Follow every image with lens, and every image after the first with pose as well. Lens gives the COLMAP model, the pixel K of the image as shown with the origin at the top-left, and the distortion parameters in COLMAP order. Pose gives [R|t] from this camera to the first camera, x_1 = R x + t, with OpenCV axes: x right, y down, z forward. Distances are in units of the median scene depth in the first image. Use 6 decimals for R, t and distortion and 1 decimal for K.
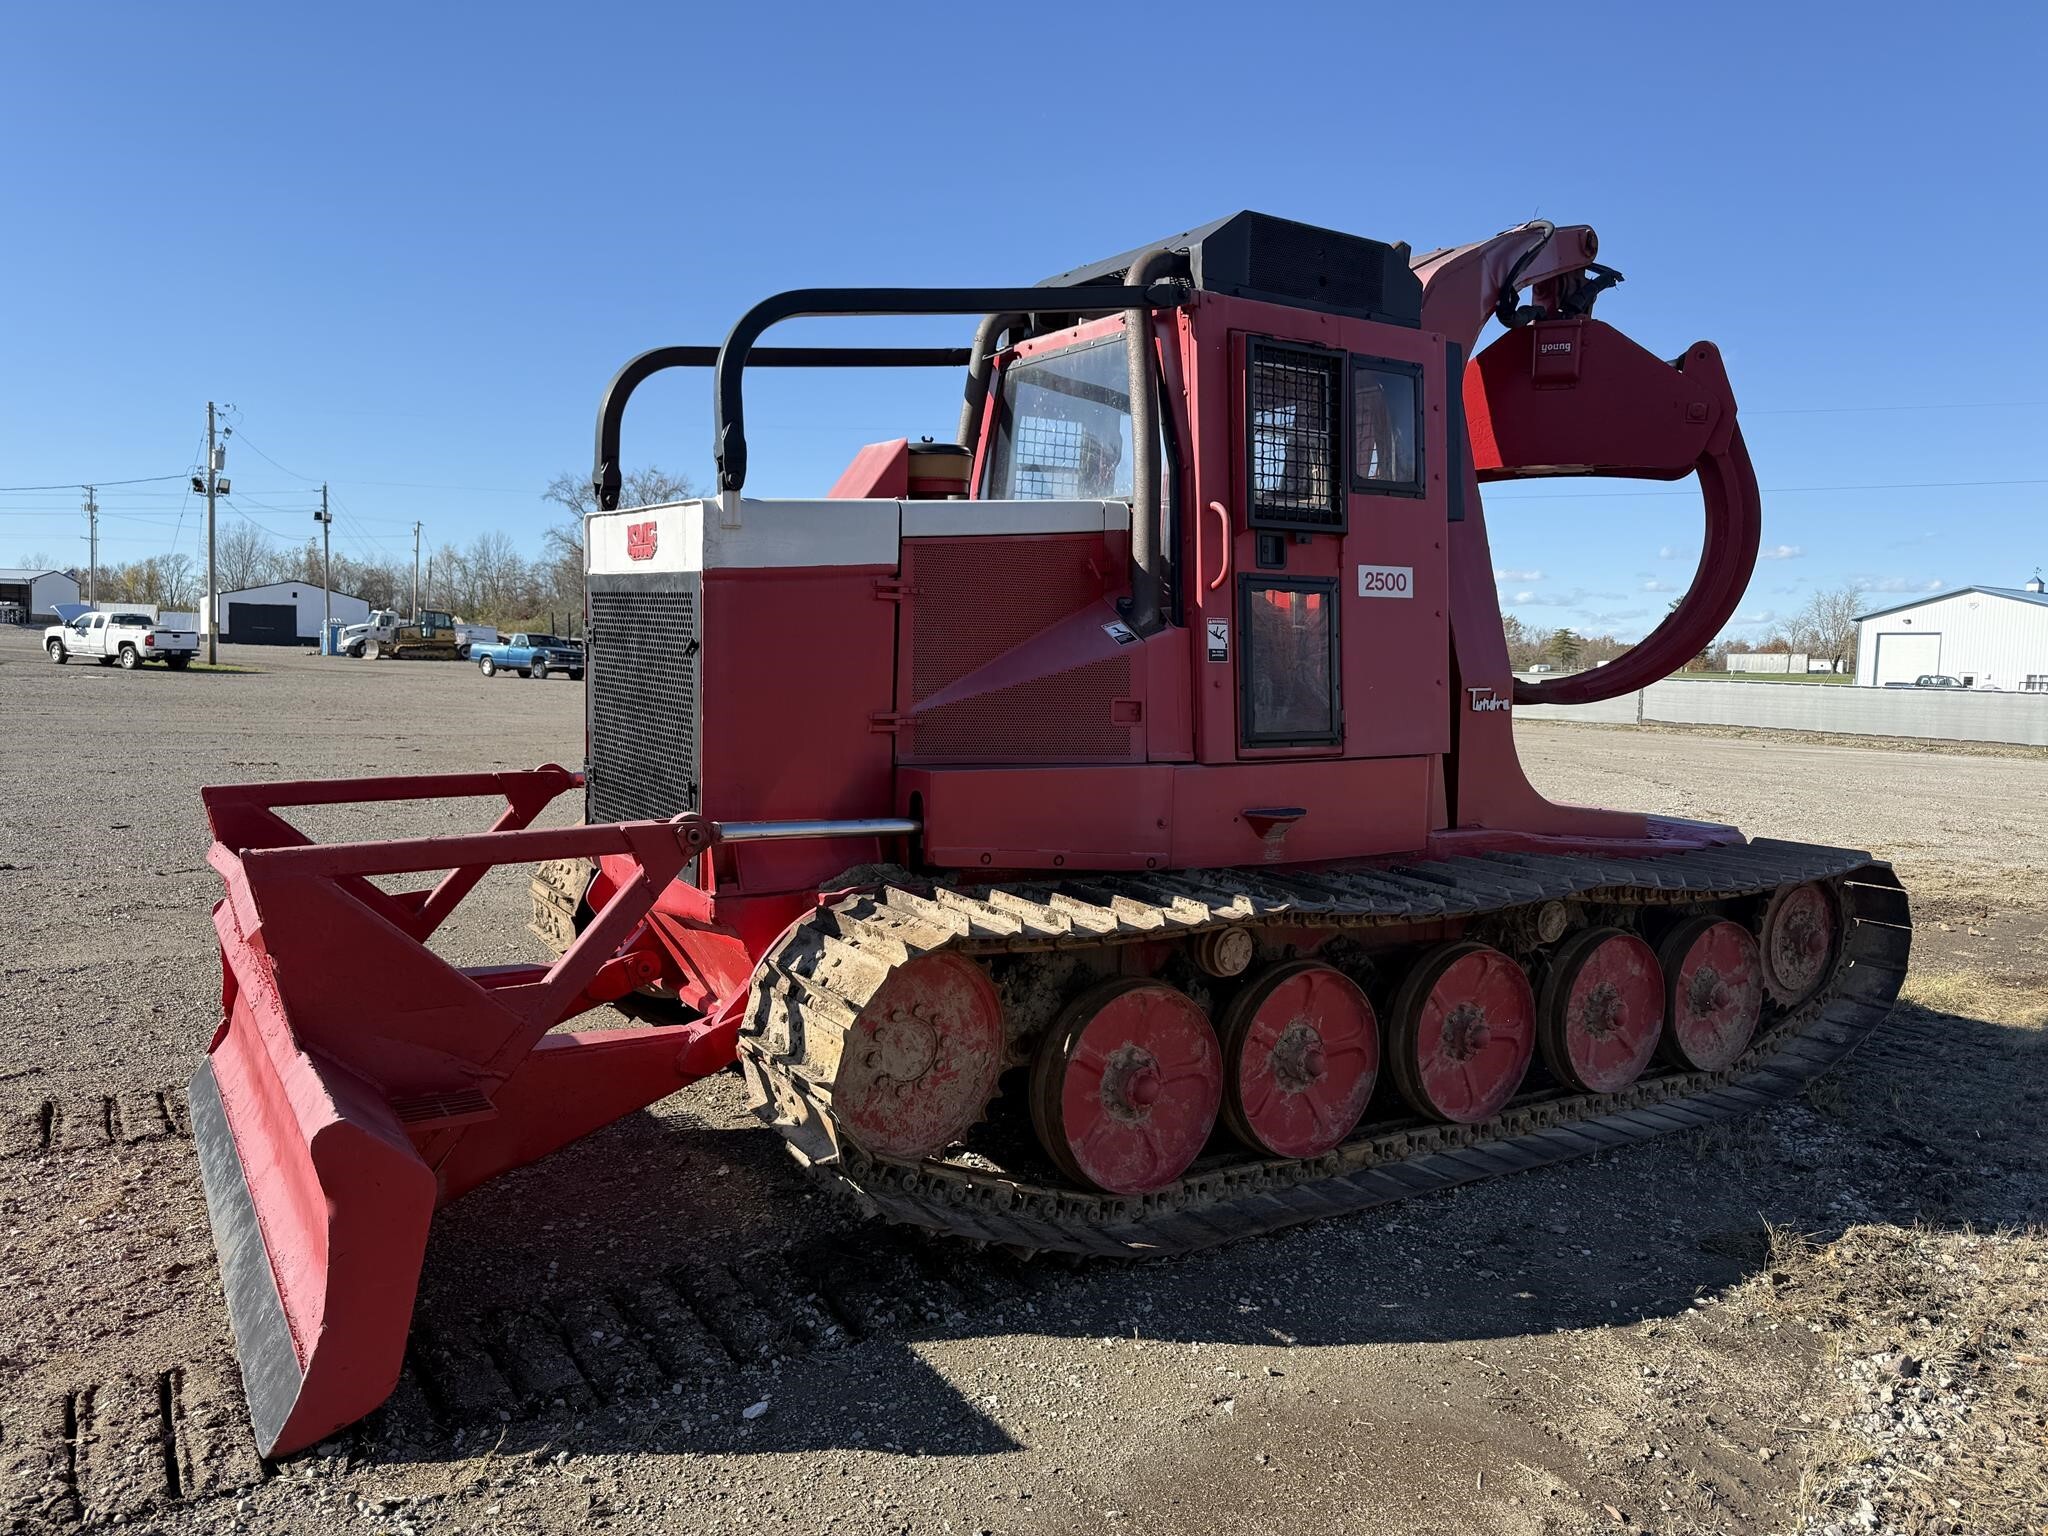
lens RADIAL K [[1418.0, 0, 1028.4], [0, 1418.0, 779.3], [0, 0, 1]] dist [0.114767, -0.173584]
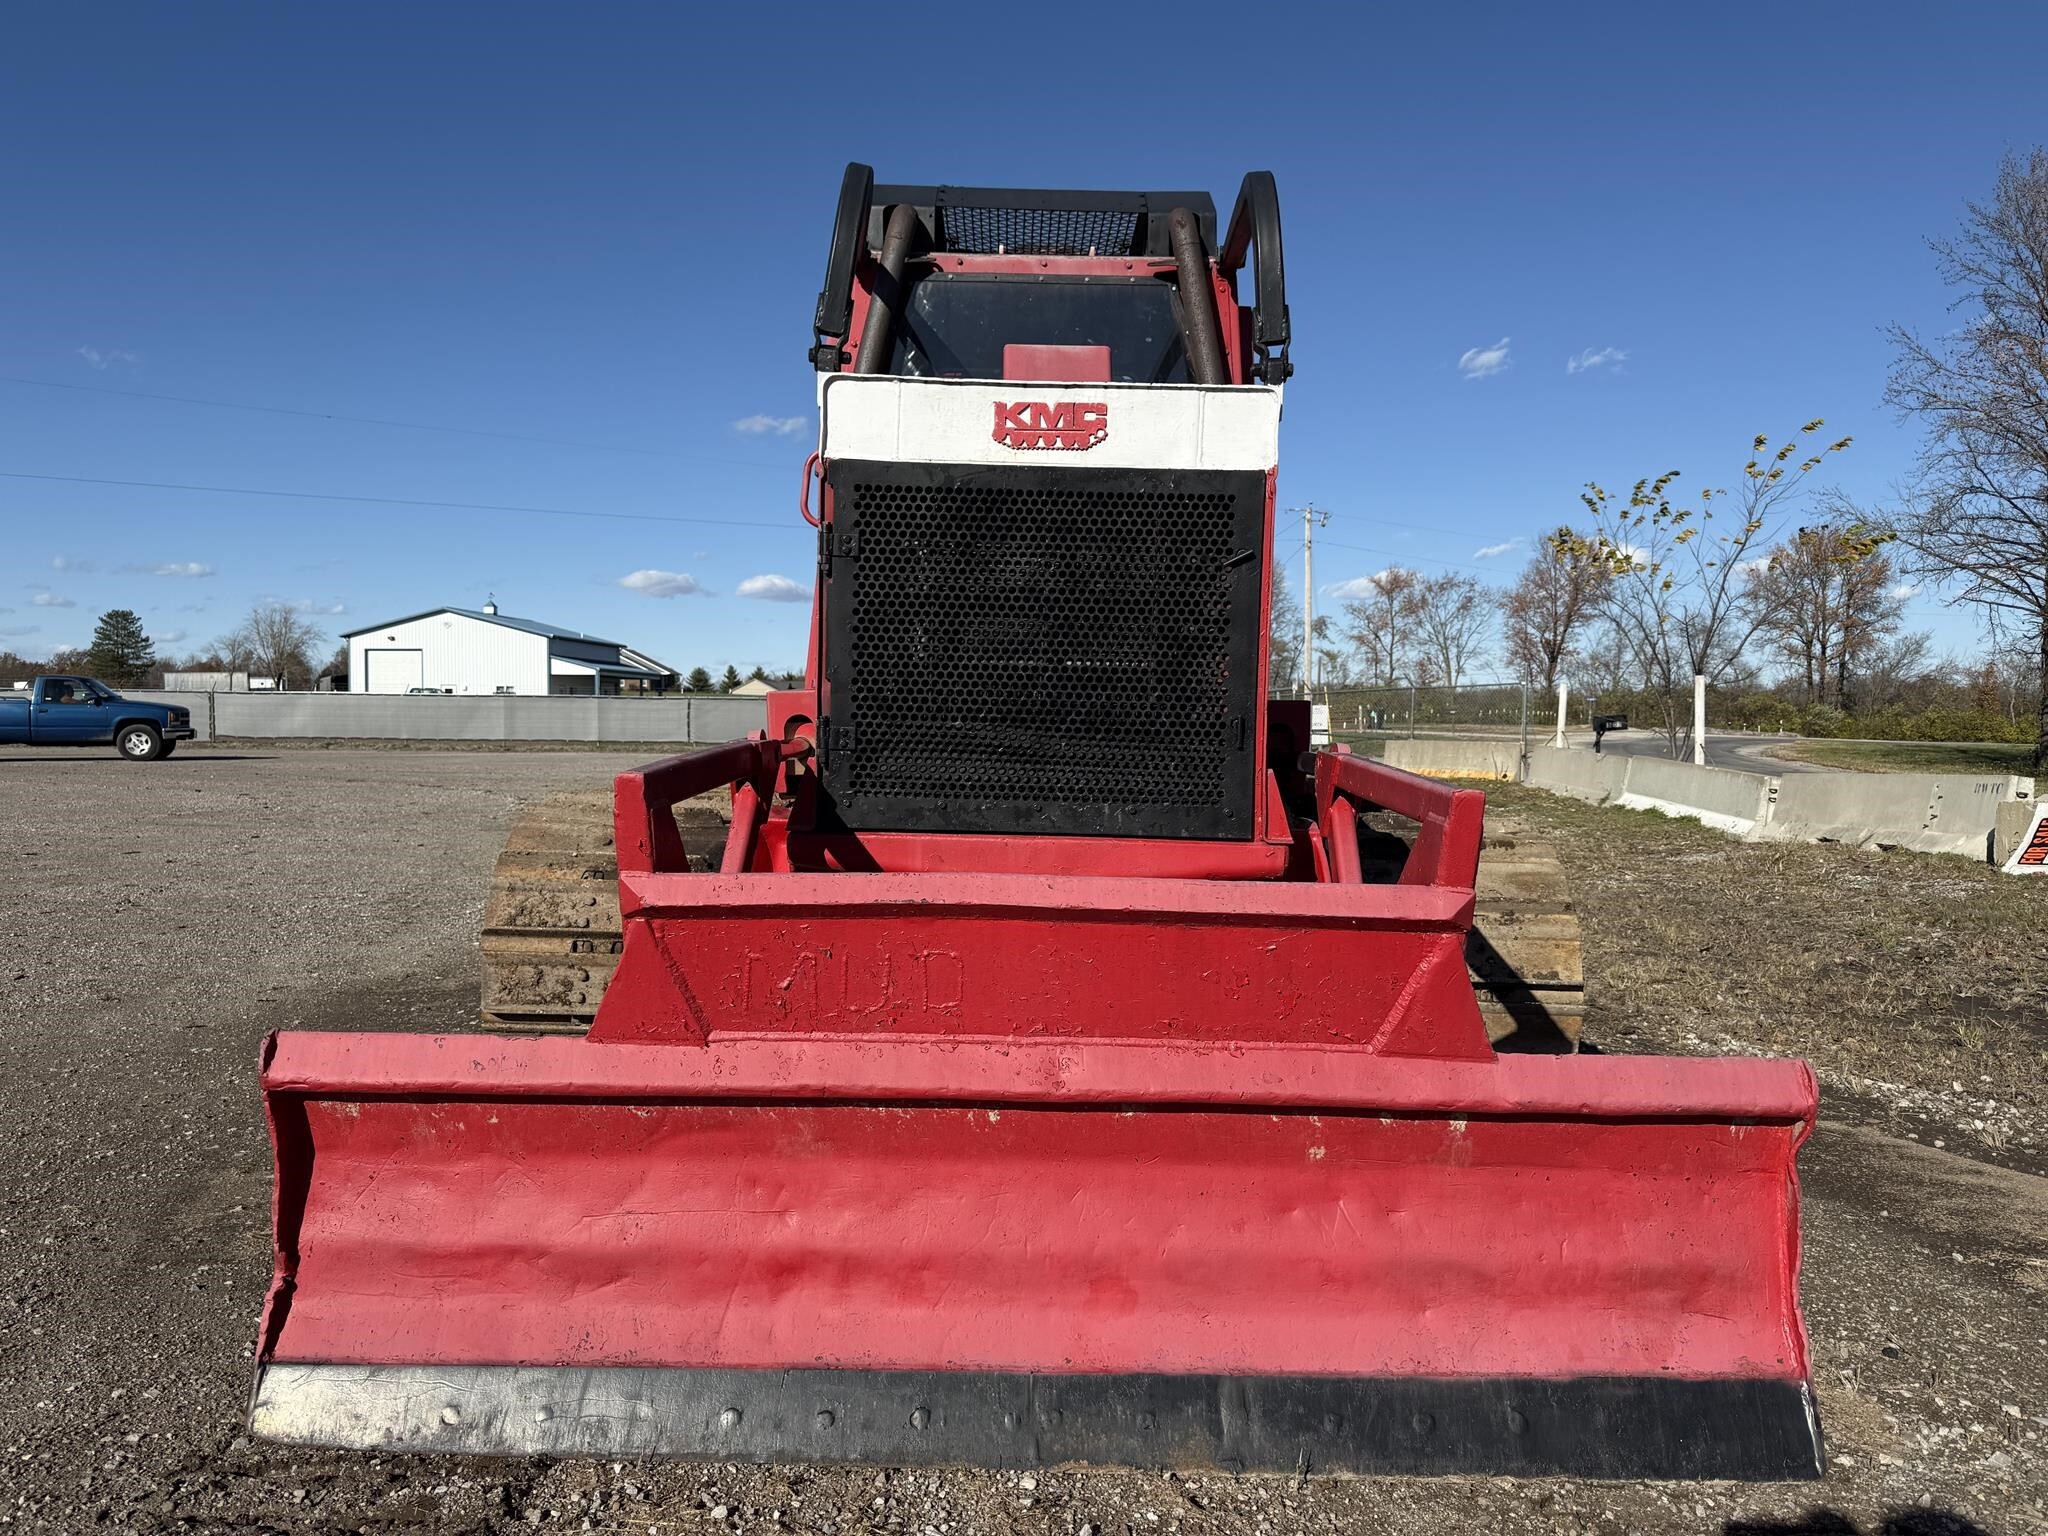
lens RADIAL K [[1434.9, 0, 1025.8], [0, 1434.9, 763.8], [0, 0, 1]] dist [0.057972, -0.087295]
pose [[0.540453, -0.058197, 0.839359, -0.869624], [0.078494, 0.996742, 0.018567, 0.003412], [-0.837704, 0.055849, 0.543261, 0.539550]]
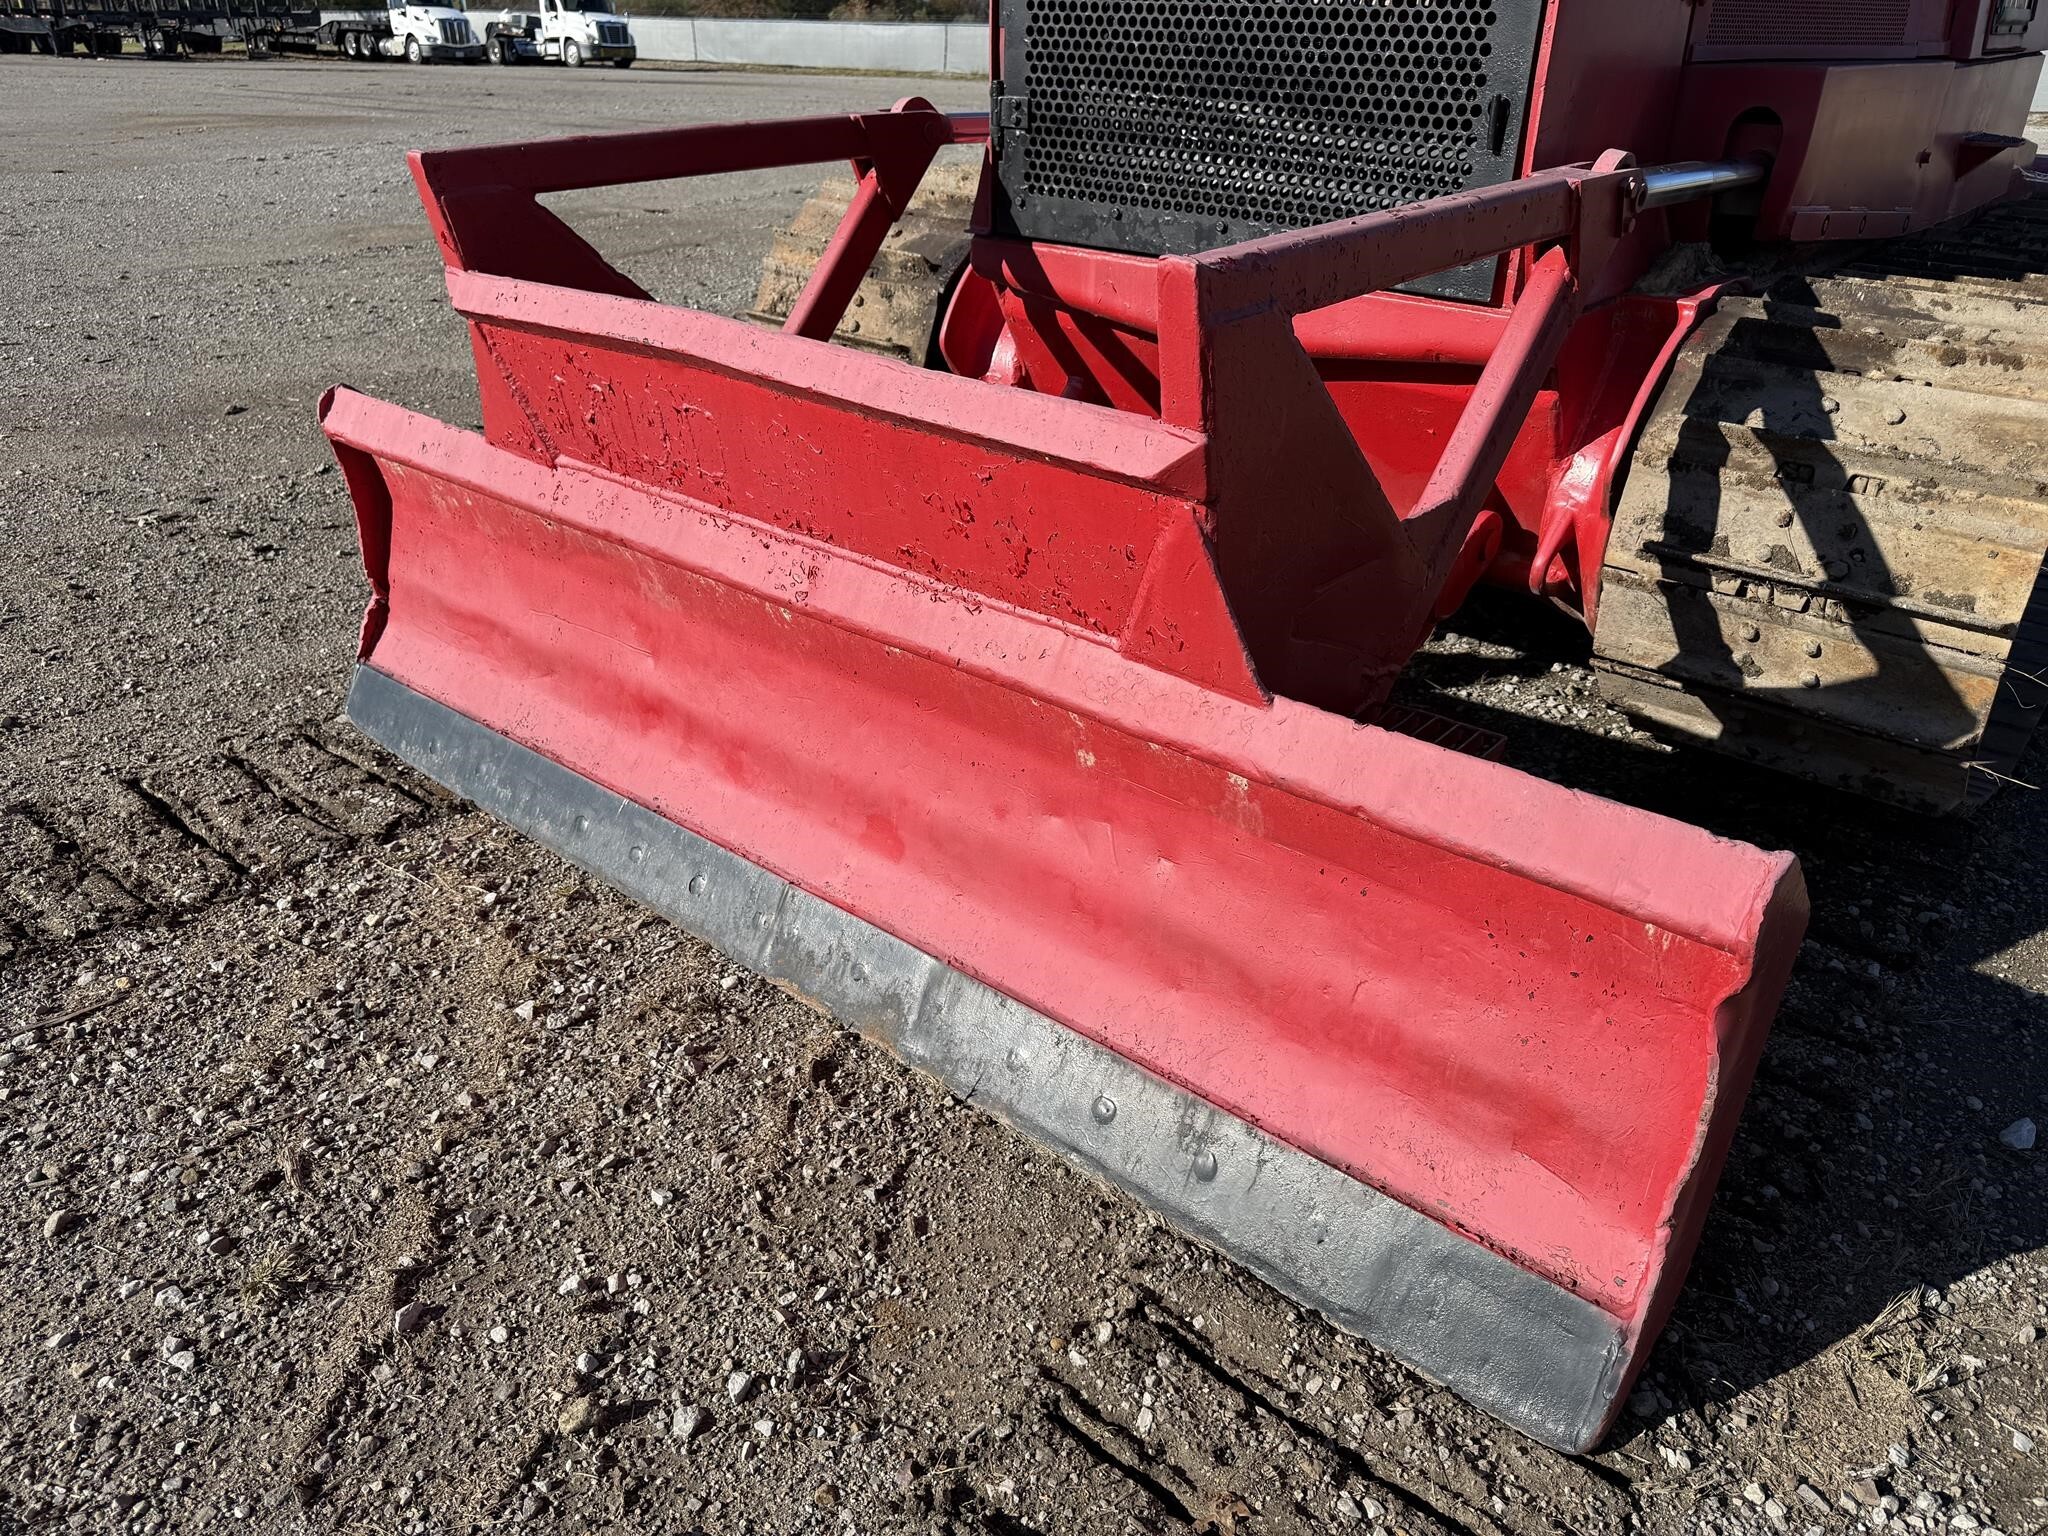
lens RADIAL K [[1433.4, 0, 1023.1], [0, 1433.4, 751.5], [0, 0, 1]] dist [0.188362, -0.358059]
pose [[0.956236, -0.144873, 0.254215, -0.499881], [0.040149, 0.925569, 0.376444, 0.012530], [-0.289830, -0.349763, 0.890879, 0.401820]]
